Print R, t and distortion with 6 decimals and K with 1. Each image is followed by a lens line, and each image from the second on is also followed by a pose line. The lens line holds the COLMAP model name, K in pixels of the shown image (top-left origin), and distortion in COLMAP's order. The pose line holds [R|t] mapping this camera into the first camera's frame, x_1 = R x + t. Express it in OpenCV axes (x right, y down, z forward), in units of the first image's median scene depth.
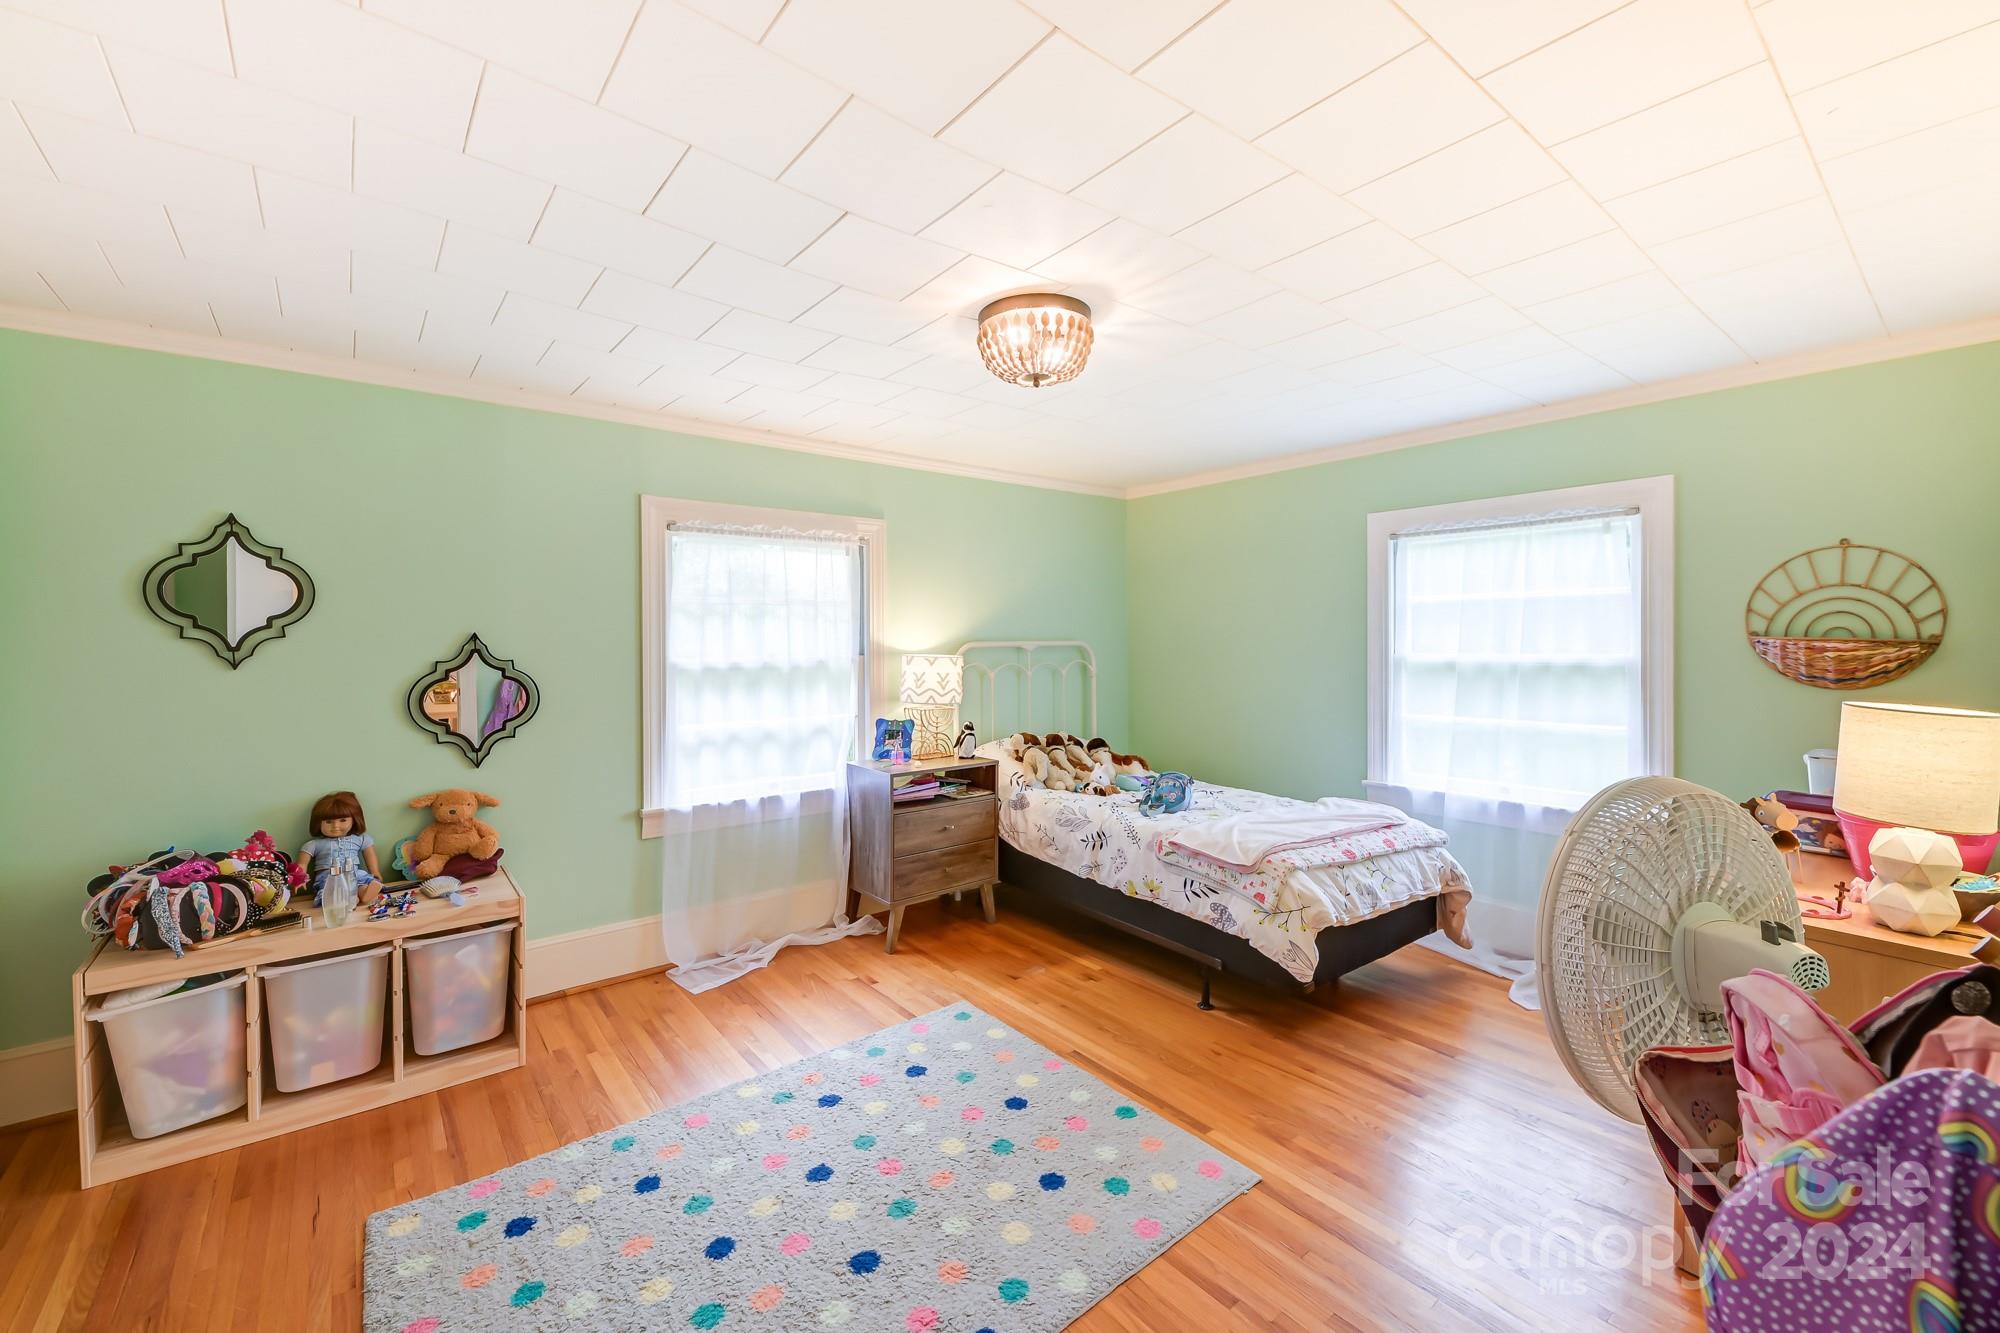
lens RADIAL K [[796.2, 0, 1039.2], [0, 796.2, 646.8], [0, 0, 1]] dist [0.002096, -0.003881]
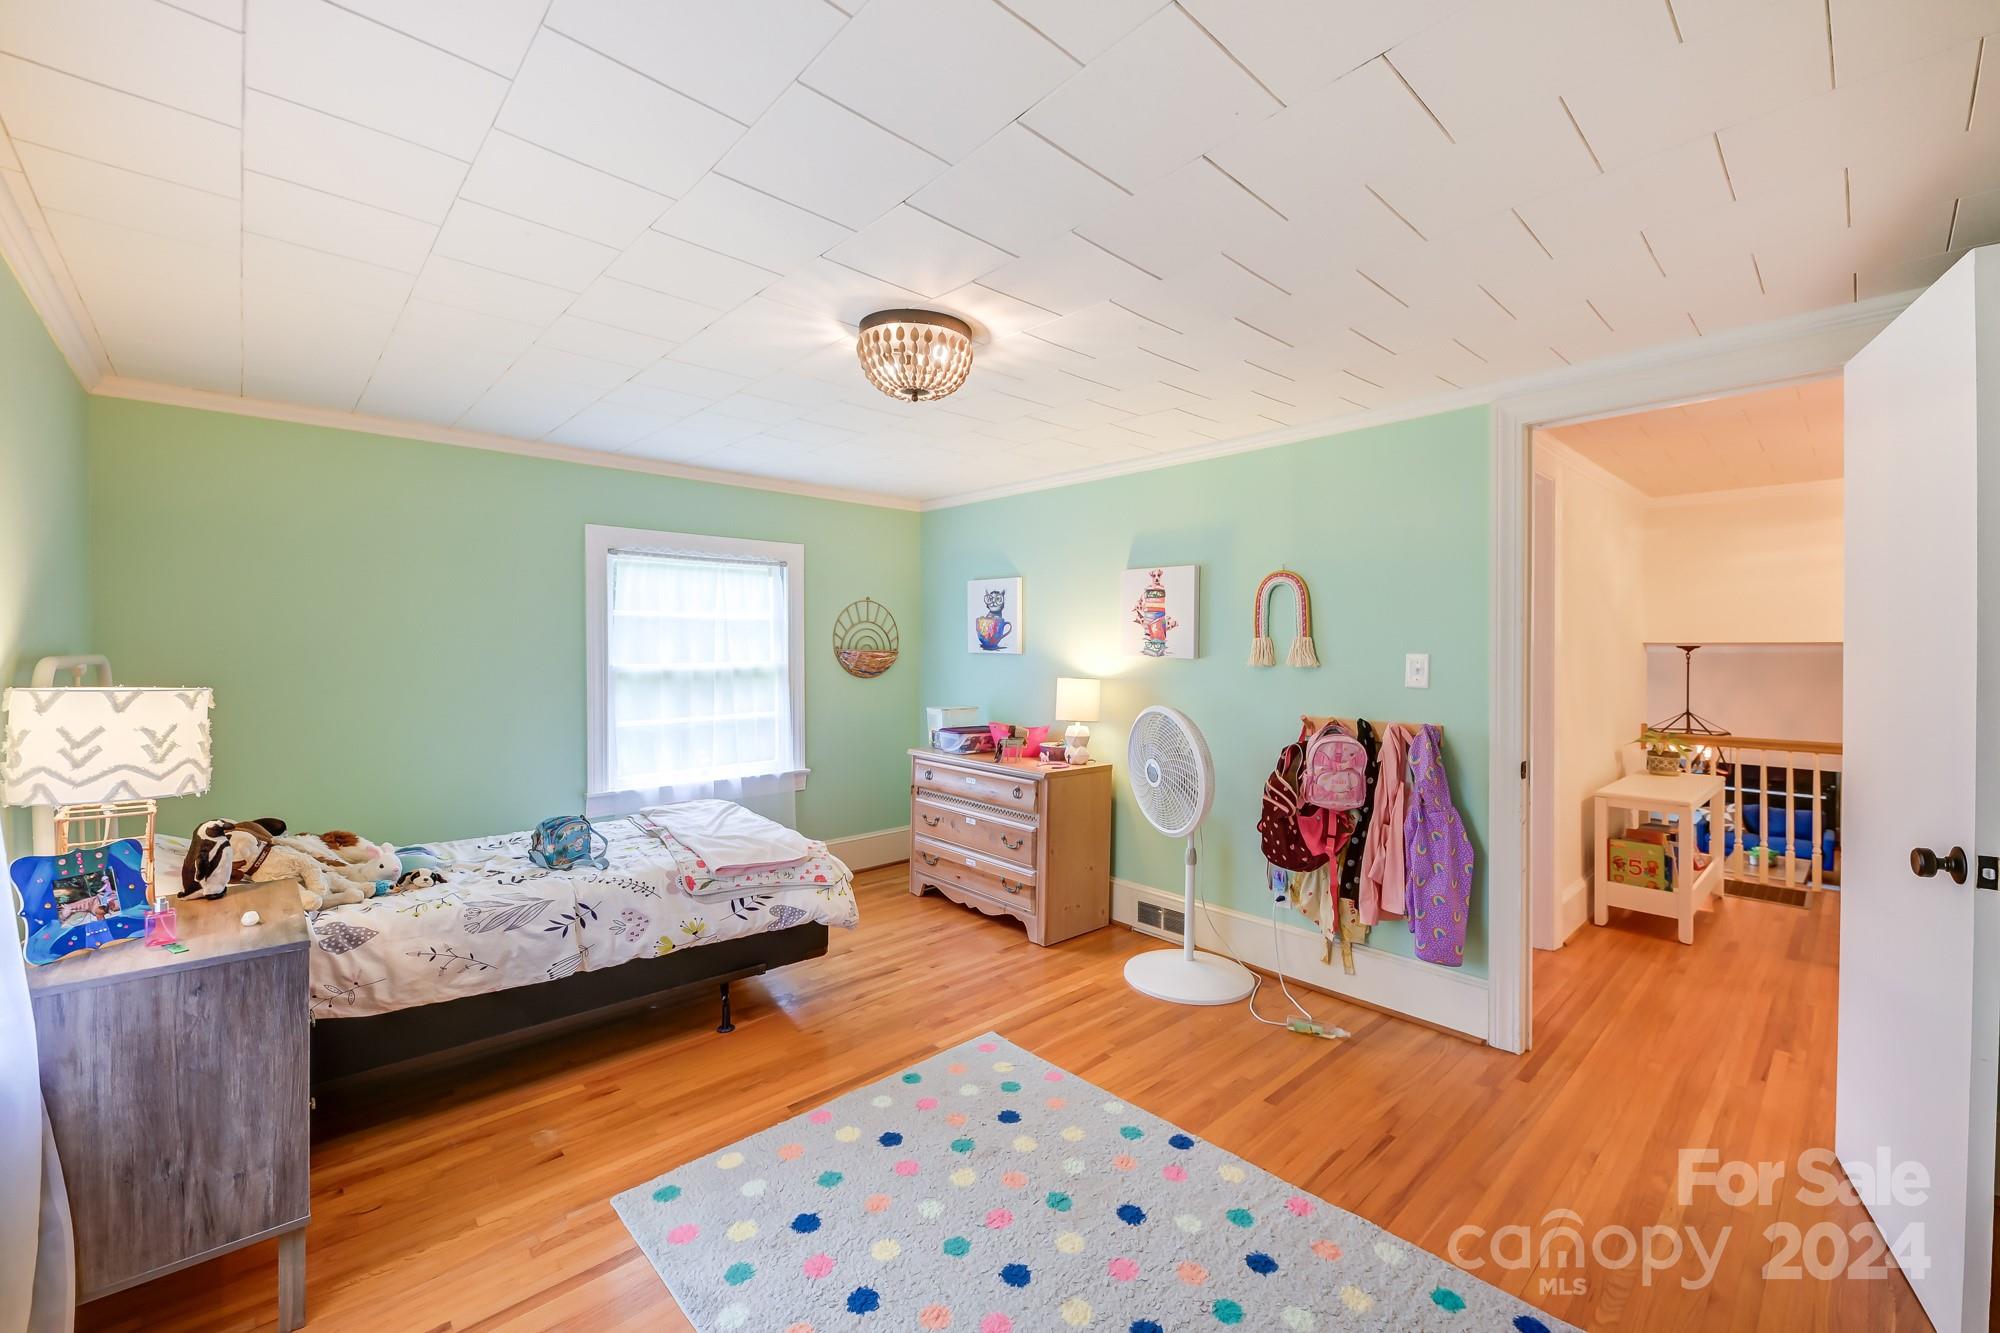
lens RADIAL K [[786.4, 0, 976.2], [0, 786.4, 645.4], [0, 0, 1]] dist [-0.000019, -0.000117]
pose [[-0.016068, 0.006036, 0.999853, -0.783754], [0.007197, 0.999957, -0.005921, -0.009145], [-0.999845, 0.007101, -0.016111, 0.730616]]
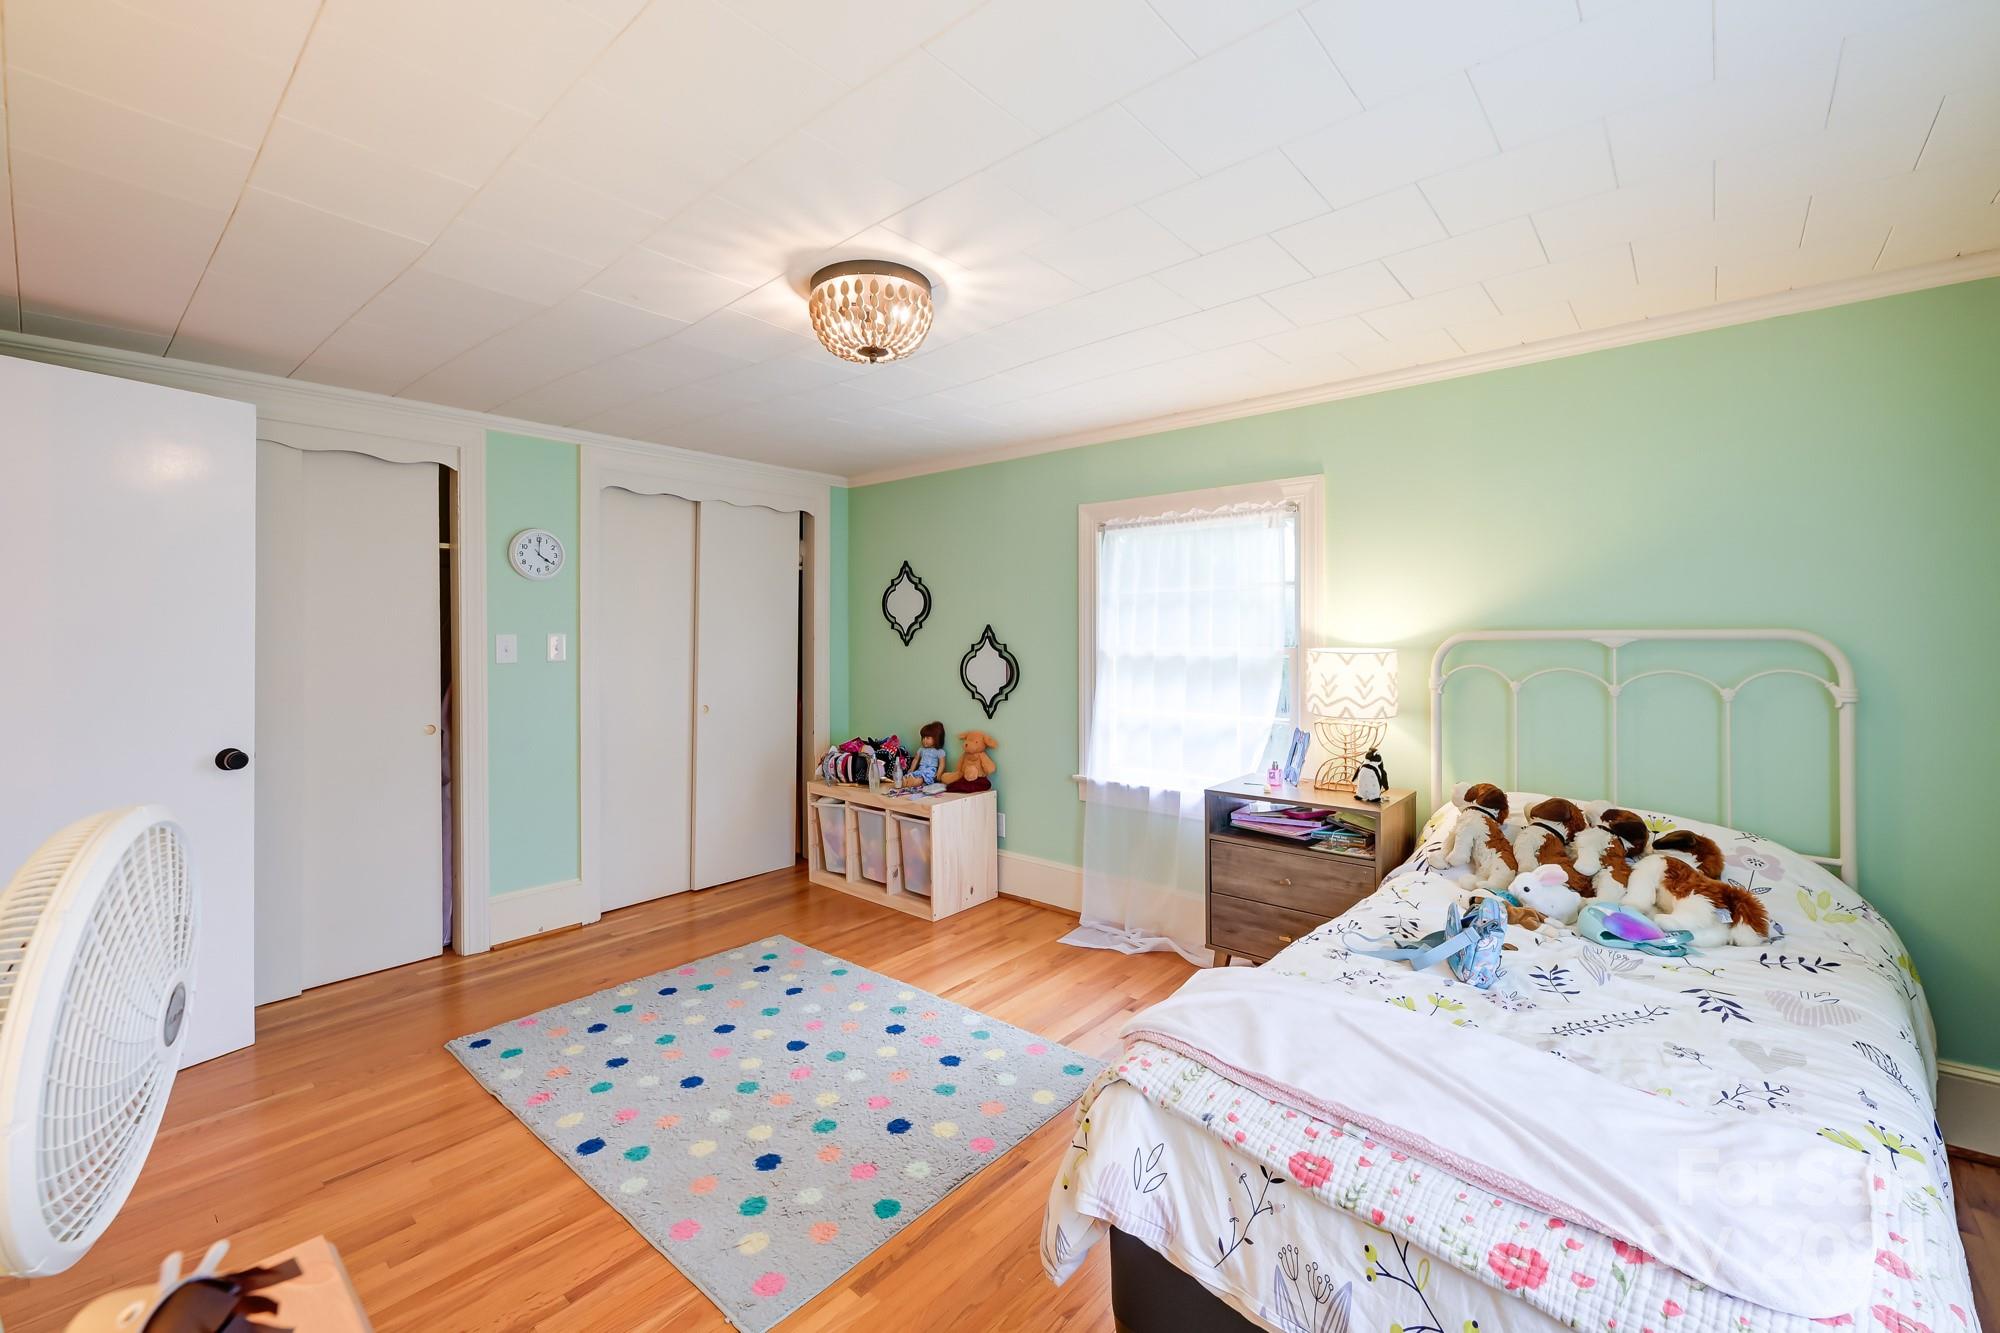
lens RADIAL K [[833.9, 0, 1002.5], [0, 833.9, 636.0], [0, 0, 1]] dist [0.010222, -0.009047]
pose [[0.154088, 0.009013, -0.988016, 0.768045], [-0.005403, 0.999951, 0.008279, -0.009576], [0.988042, 0.004063, 0.154129, 0.776839]]
